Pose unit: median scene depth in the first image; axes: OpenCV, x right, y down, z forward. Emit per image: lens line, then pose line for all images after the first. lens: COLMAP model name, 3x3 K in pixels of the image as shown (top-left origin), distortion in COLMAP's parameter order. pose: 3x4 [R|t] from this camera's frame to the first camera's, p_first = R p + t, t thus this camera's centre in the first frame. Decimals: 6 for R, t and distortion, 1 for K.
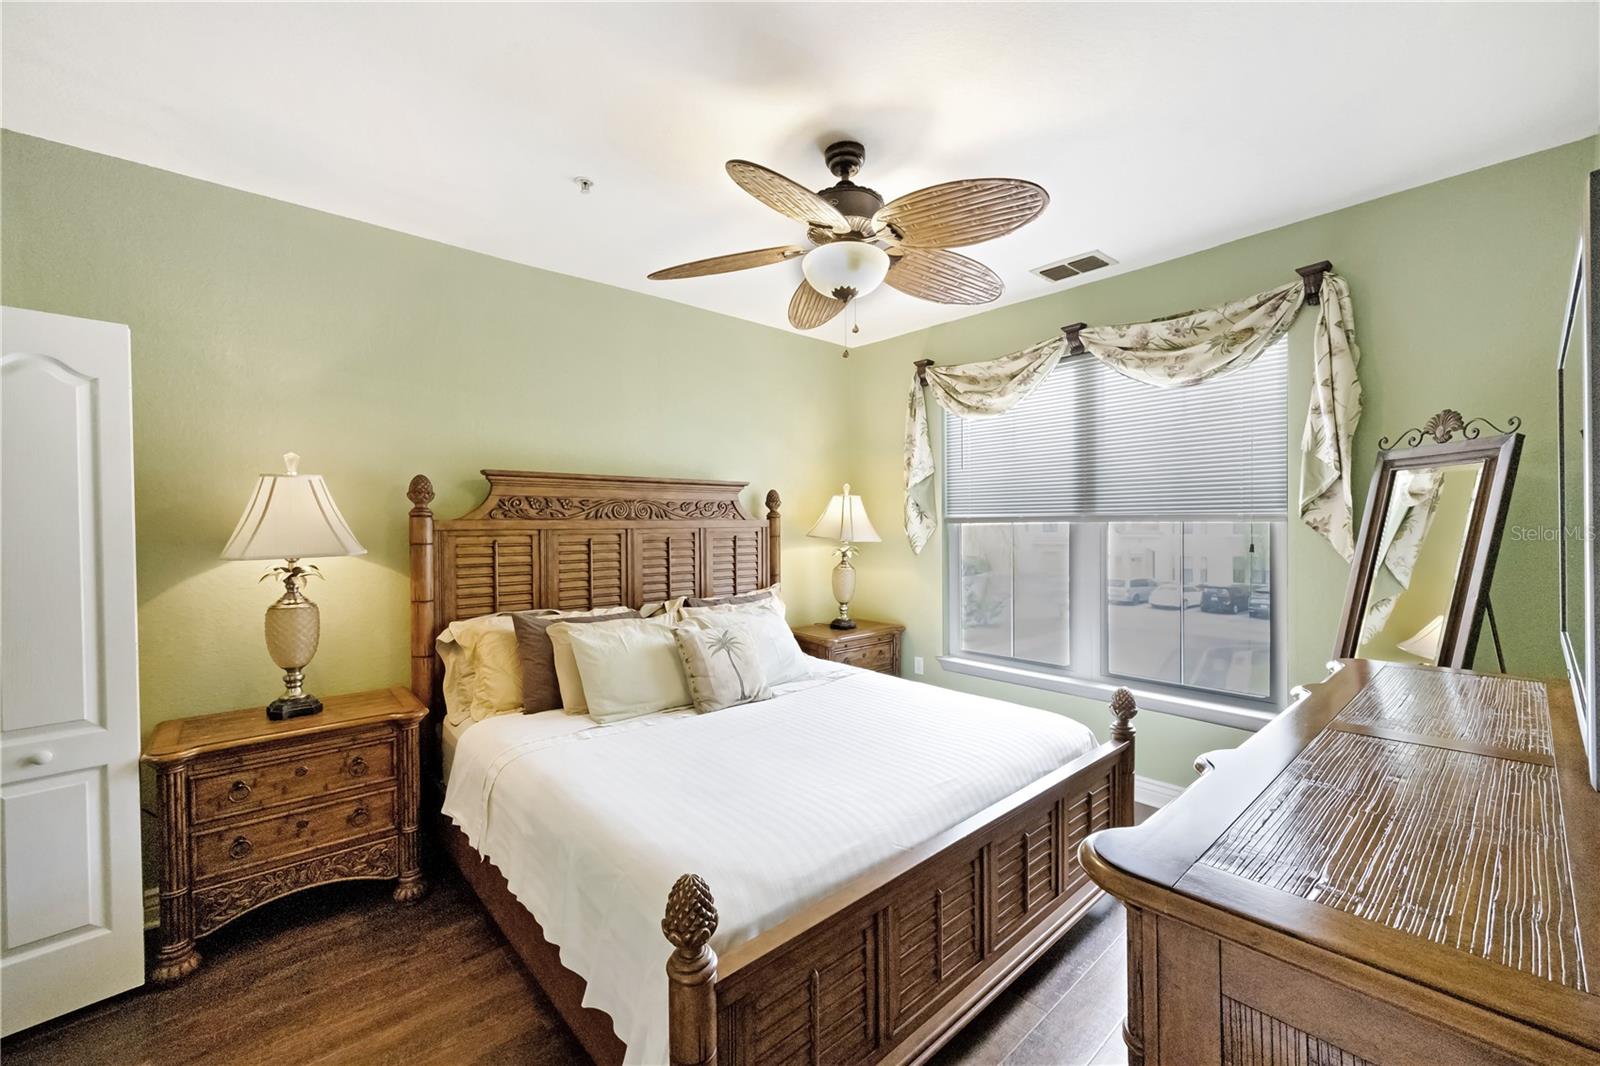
lens RADIAL K [[644.9, 0, 803.9], [0, 644.9, 531.0], [0, 0, 1]] dist [-0.002155, -0.000065]
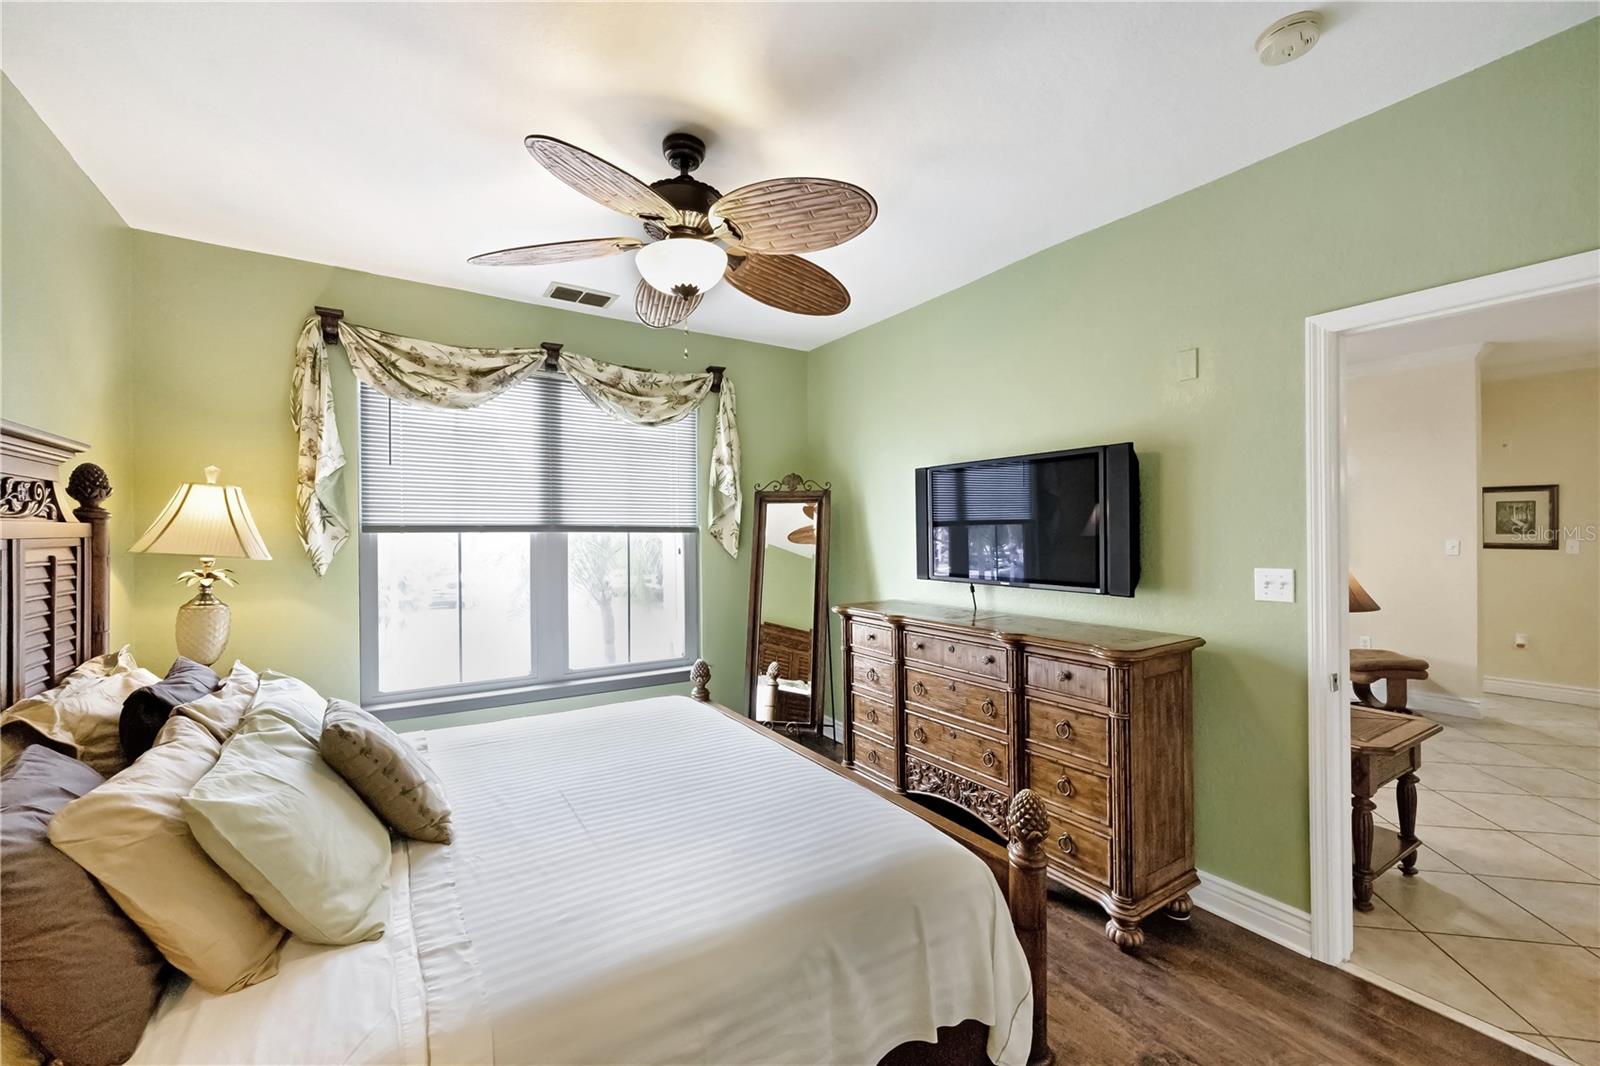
lens RADIAL K [[654.7, 0, 801.0], [0, 654.7, 542.5], [0, 0, 1]] dist [0.021165, -0.006393]
pose [[0.153958, -0.006694, 0.988055, -0.616461], [0.013934, 0.999892, 0.004603, 0.004845], [-0.987979, 0.013059, 0.154034, 0.468862]]
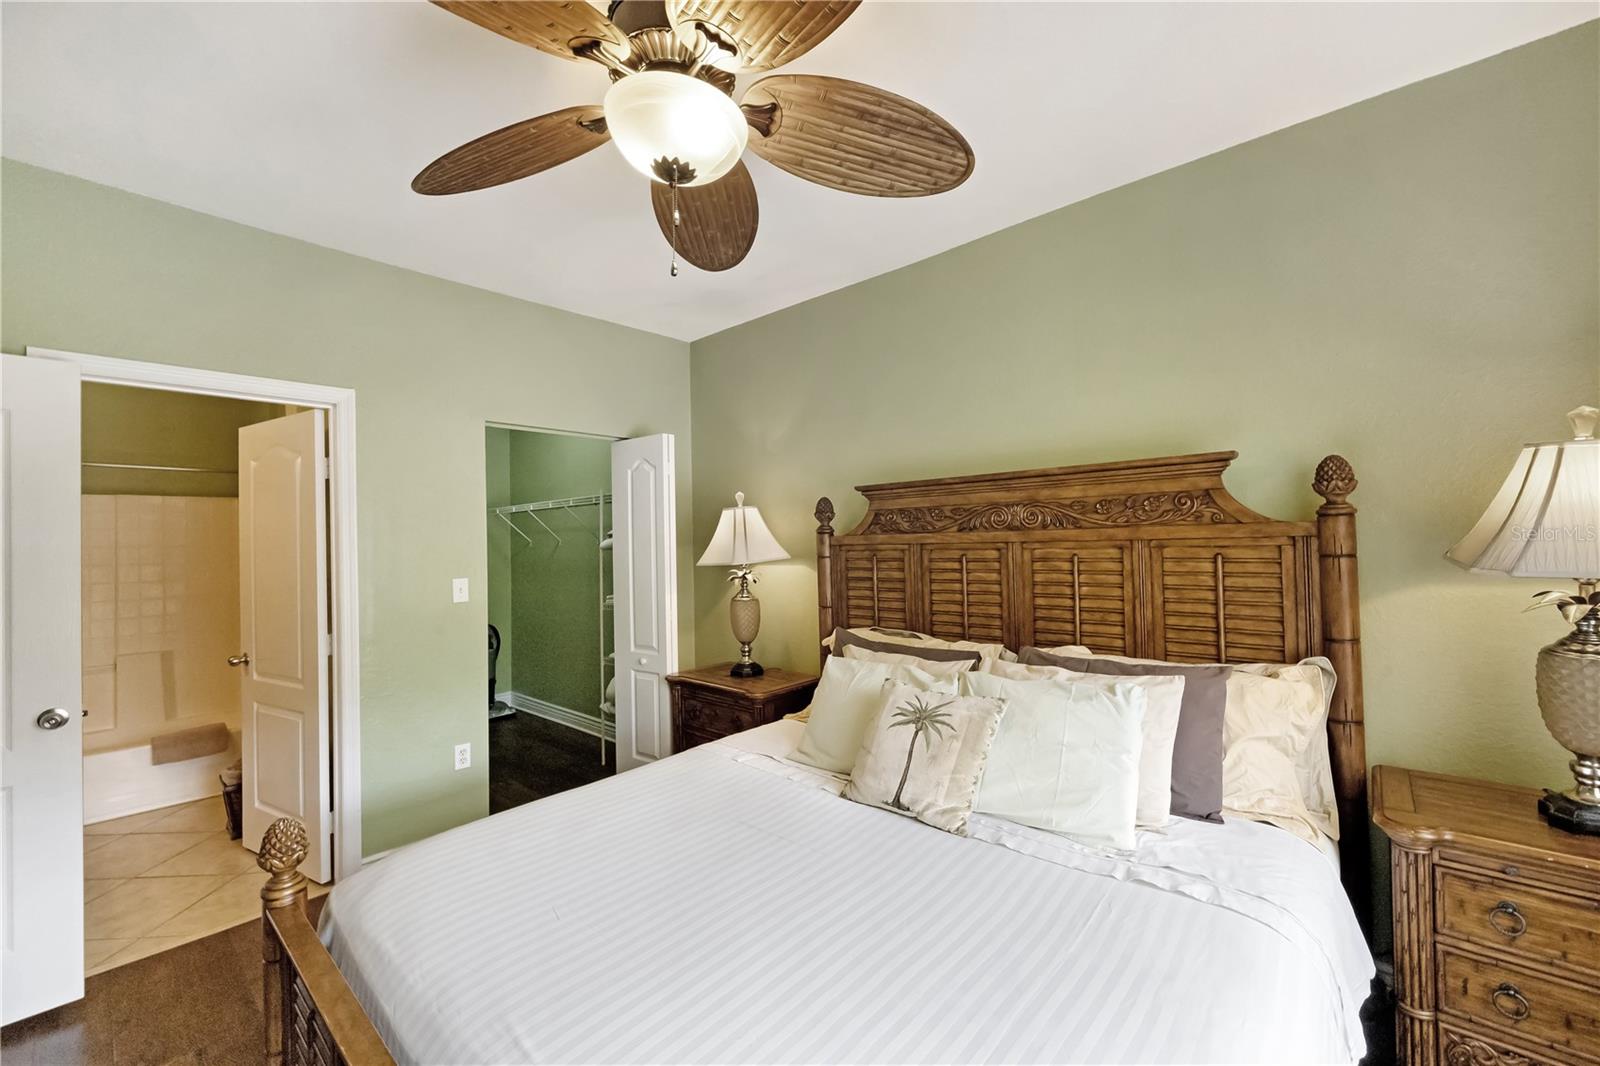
lens RADIAL K [[644.9, 0, 803.9], [0, 644.9, 531.0], [0, 0, 1]] dist [-0.002155, -0.000065]
pose [[0.106024, -0.016171, -0.994232, 0.482050], [0.009295, 0.999840, -0.015270, -0.007733], [0.994320, -0.007623, 0.106158, 0.734472]]
